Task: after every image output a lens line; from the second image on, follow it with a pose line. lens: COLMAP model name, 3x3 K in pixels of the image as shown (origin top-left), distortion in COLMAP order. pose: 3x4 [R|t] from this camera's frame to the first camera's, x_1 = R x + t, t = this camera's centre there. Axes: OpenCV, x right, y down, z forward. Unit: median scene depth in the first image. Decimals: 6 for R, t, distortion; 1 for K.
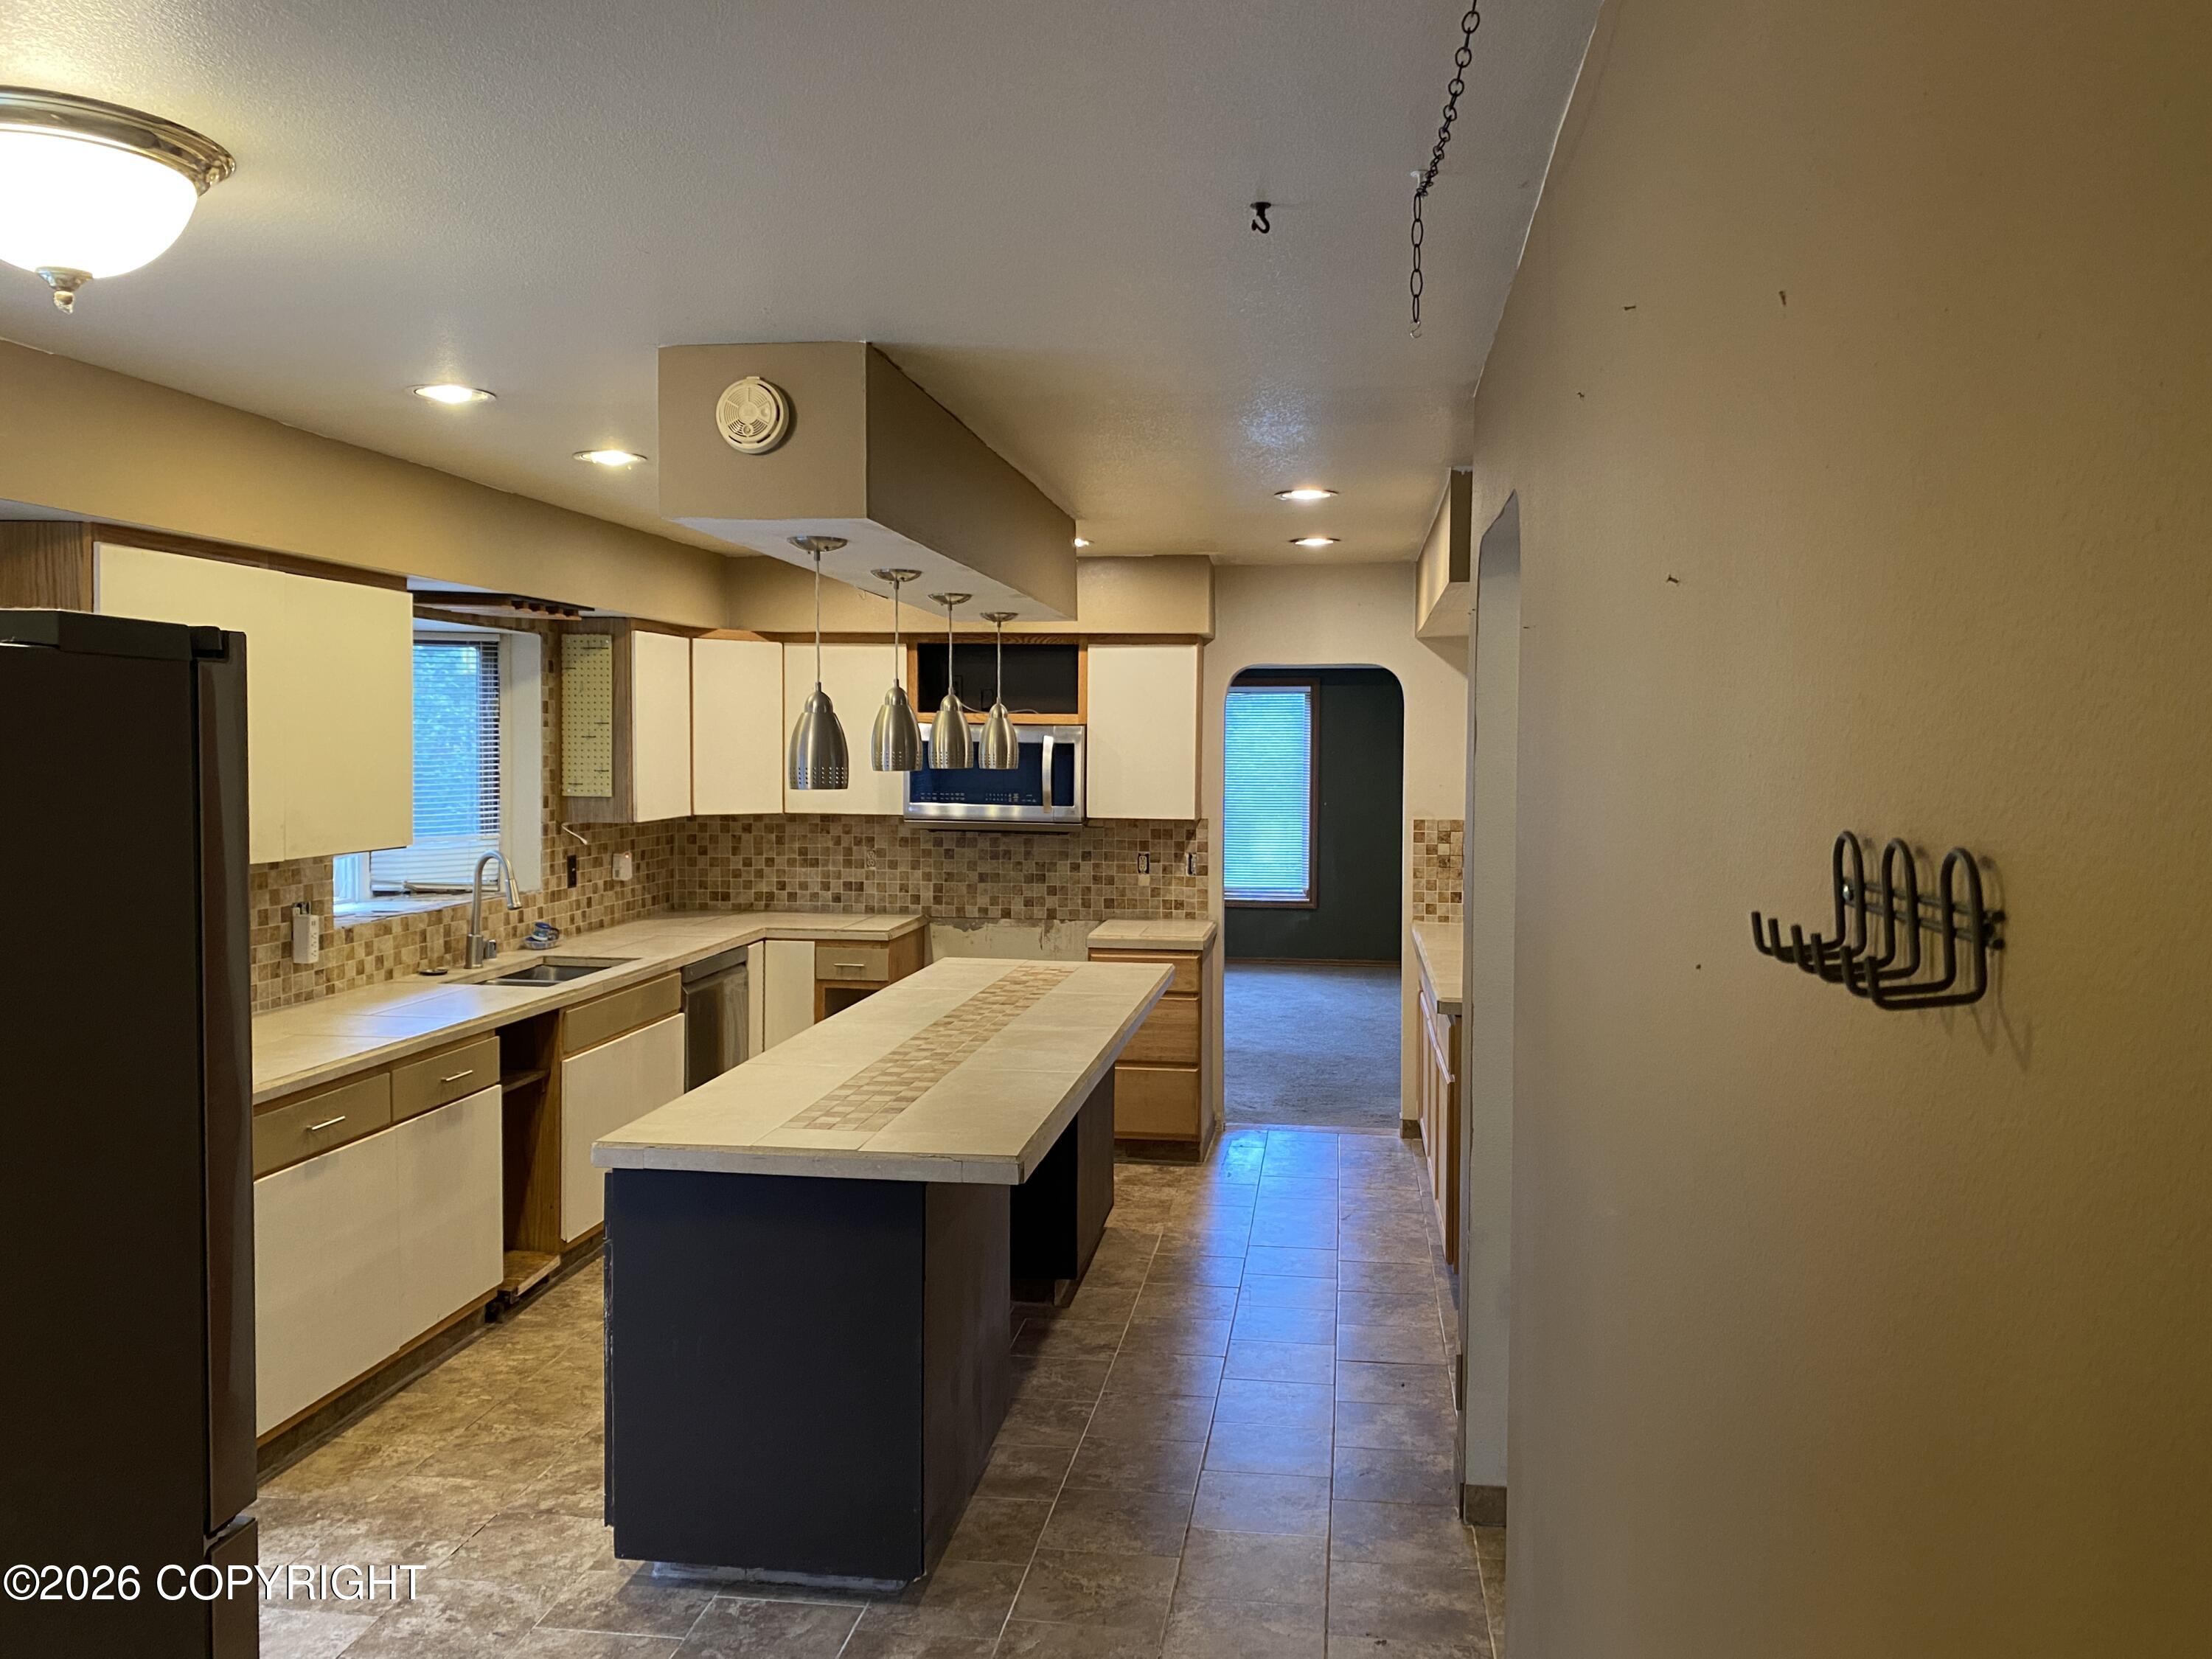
lens RADIAL K [[1697.0, 0, 1116.4], [0, 1697.0, 805.1], [0, 0, 1]] dist [0.044421, -0.055327]
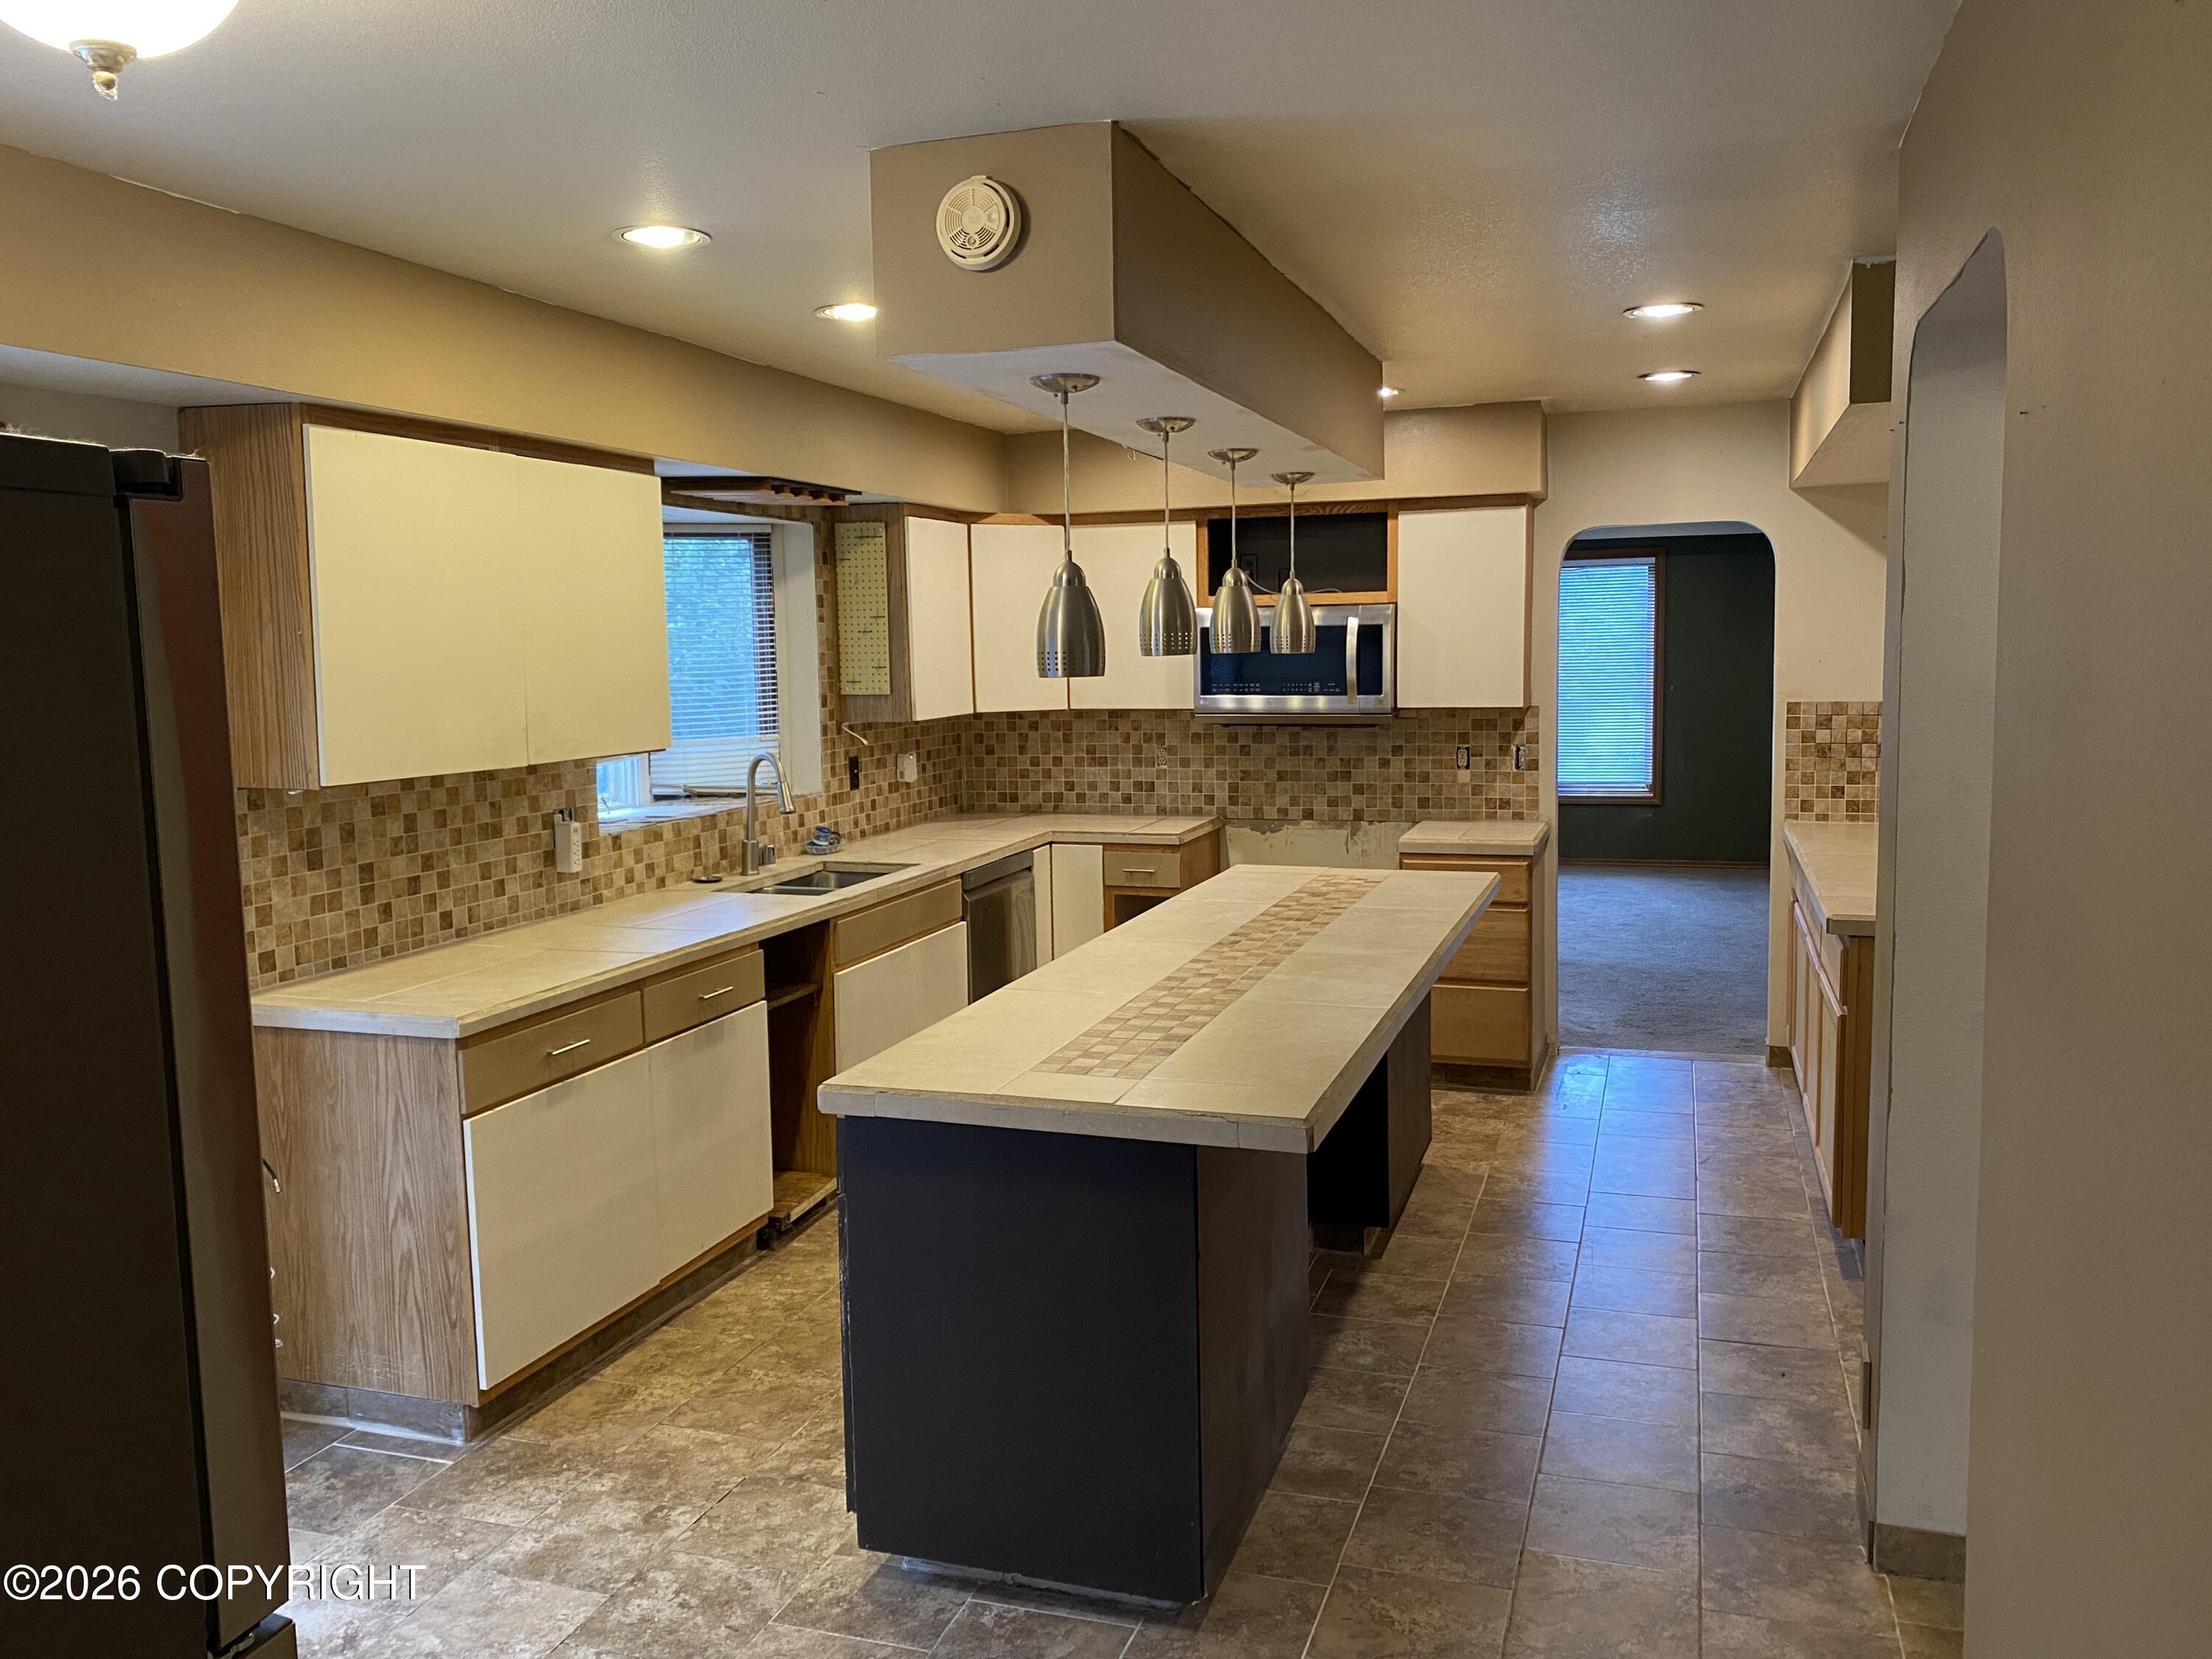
lens RADIAL K [[1697.0, 0, 1112.7], [0, 1697.0, 809.1], [0, 0, 1]] dist [0.044421, -0.055327]
pose [[0.982185, -0.006753, -0.187797, 0.003112], [0.018624, 0.997932, 0.061517, 0.003722], [0.186994, -0.063918, 0.980279, 0.110262]]
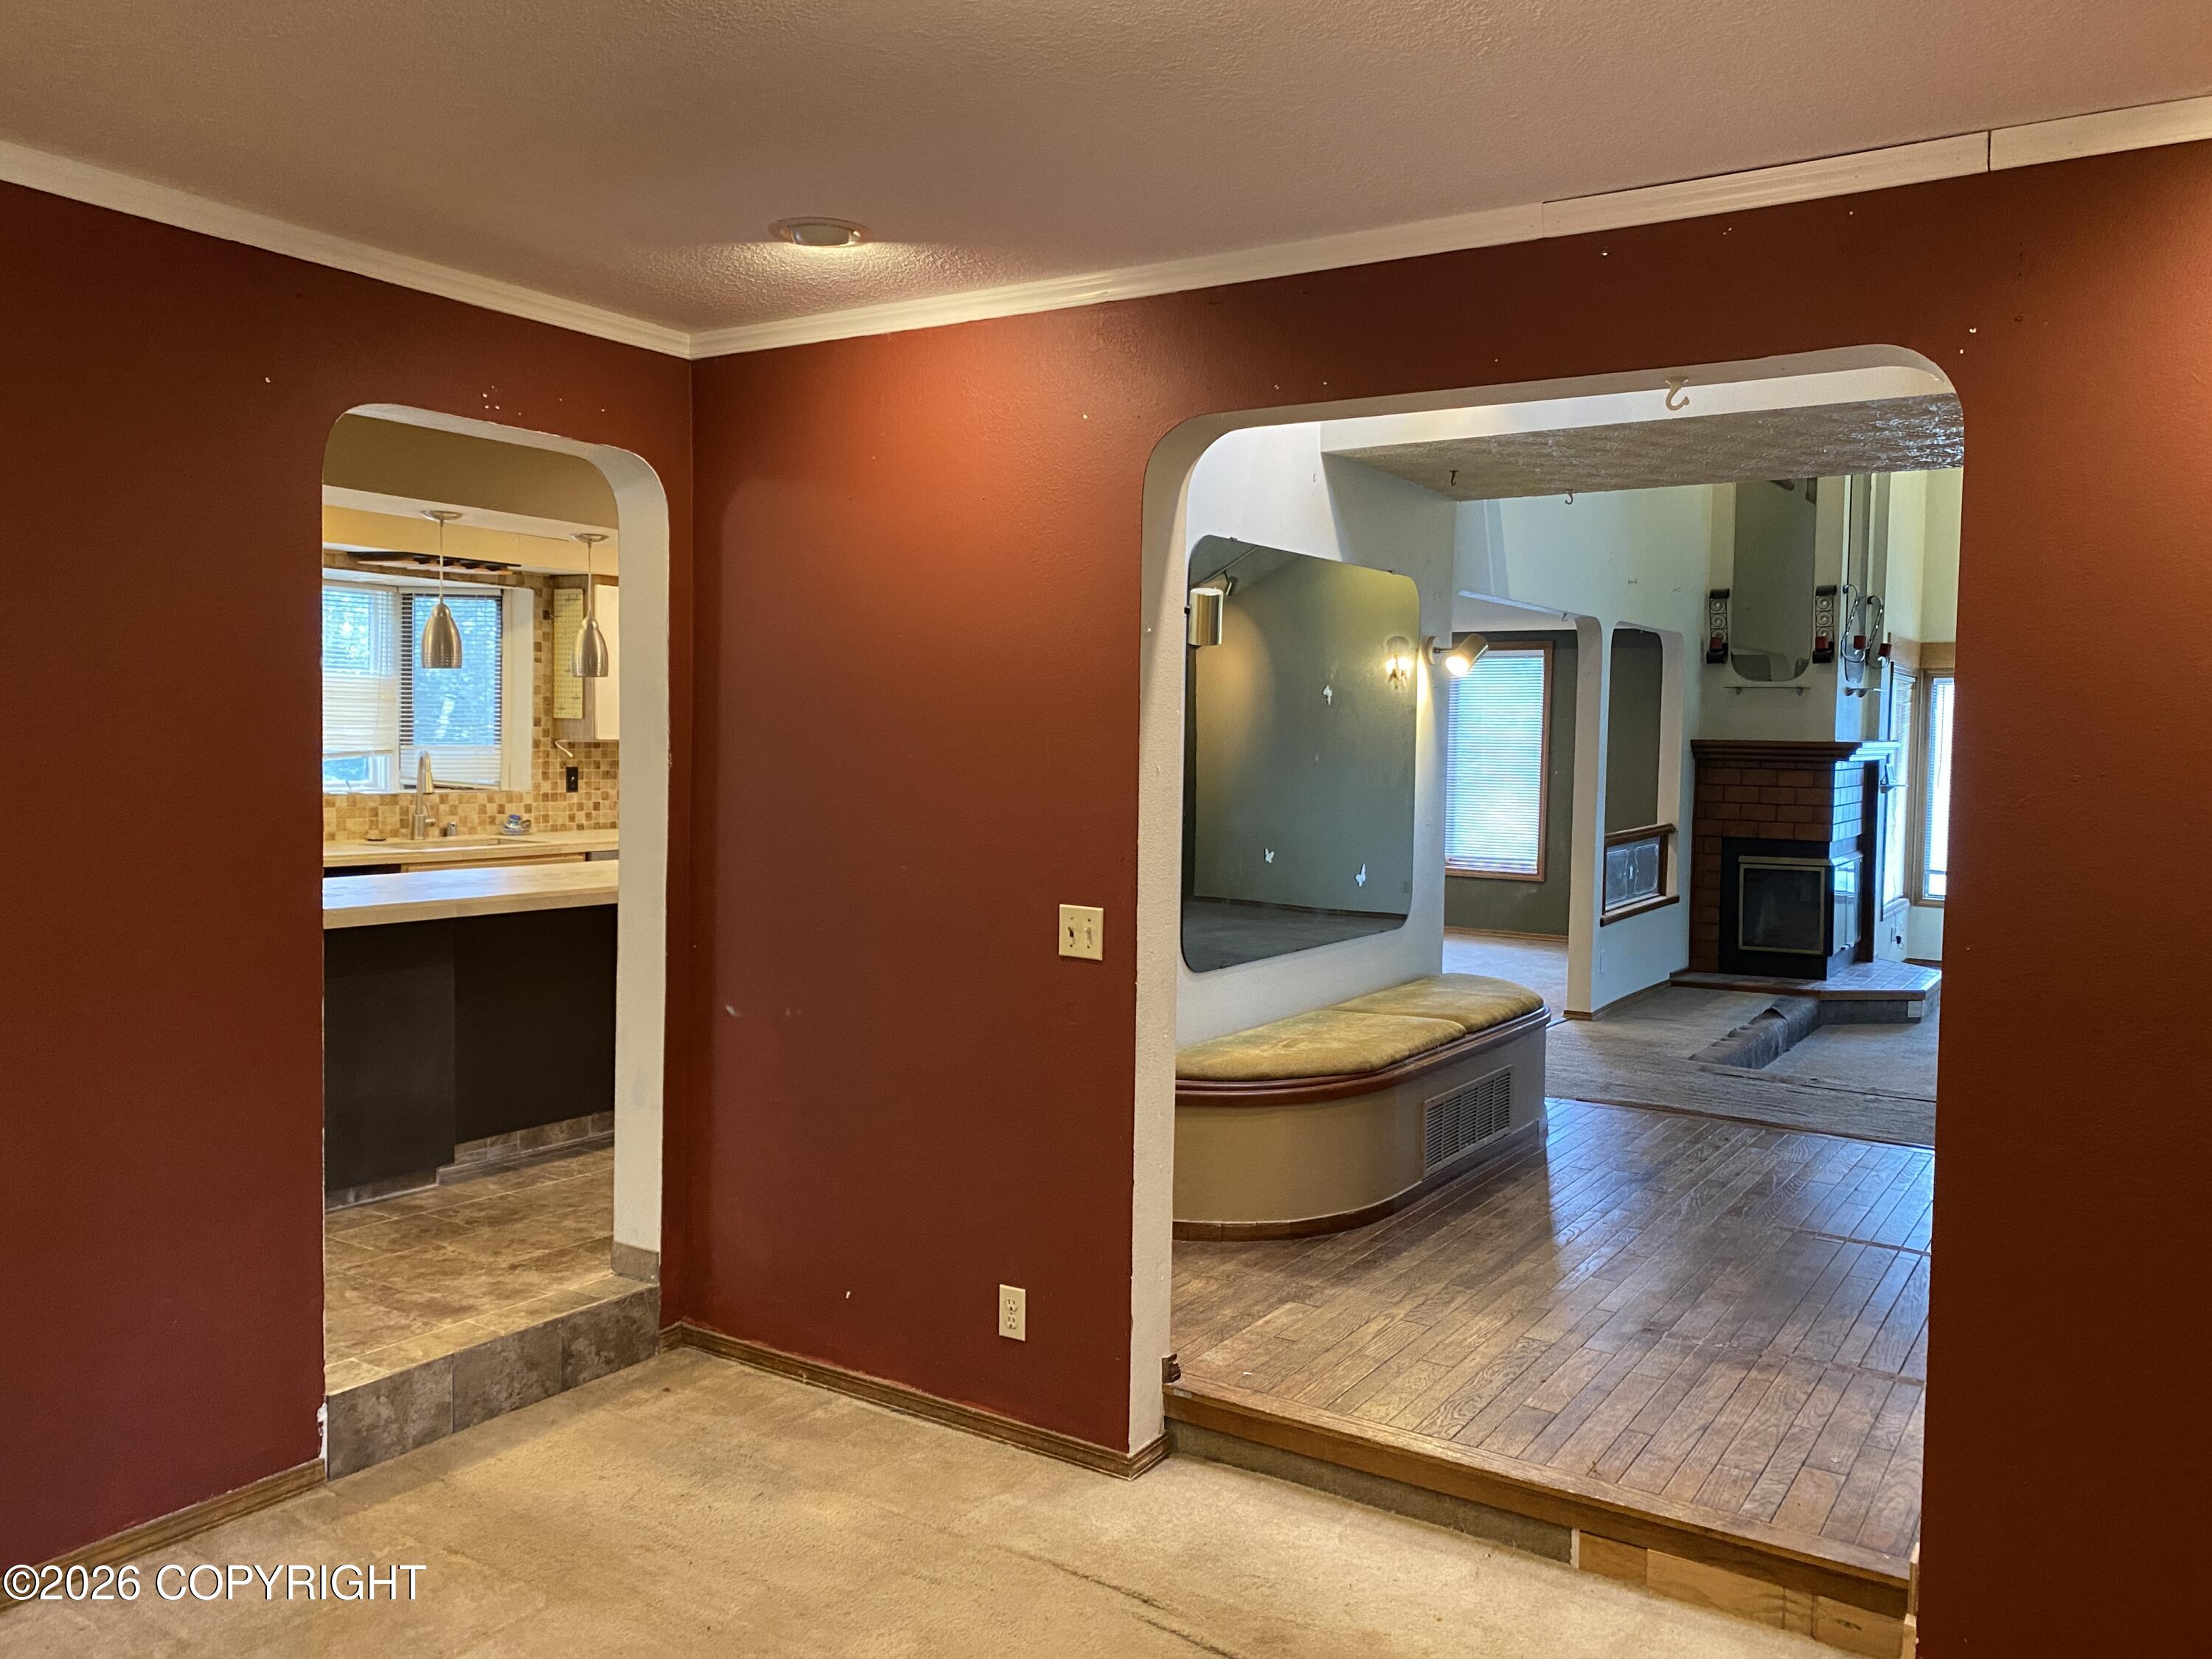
lens RADIAL K [[1697.0, 0, 1030.4], [0, 1697.0, 825.7], [0, 0, 1]] dist [0.044421, -0.055327]
pose [[0.900040, 0.038371, -0.434116, 0.650208], [-0.032093, 0.999247, 0.021784, 0.042793], [0.434625, -0.005675, 0.900594, 0.023968]]
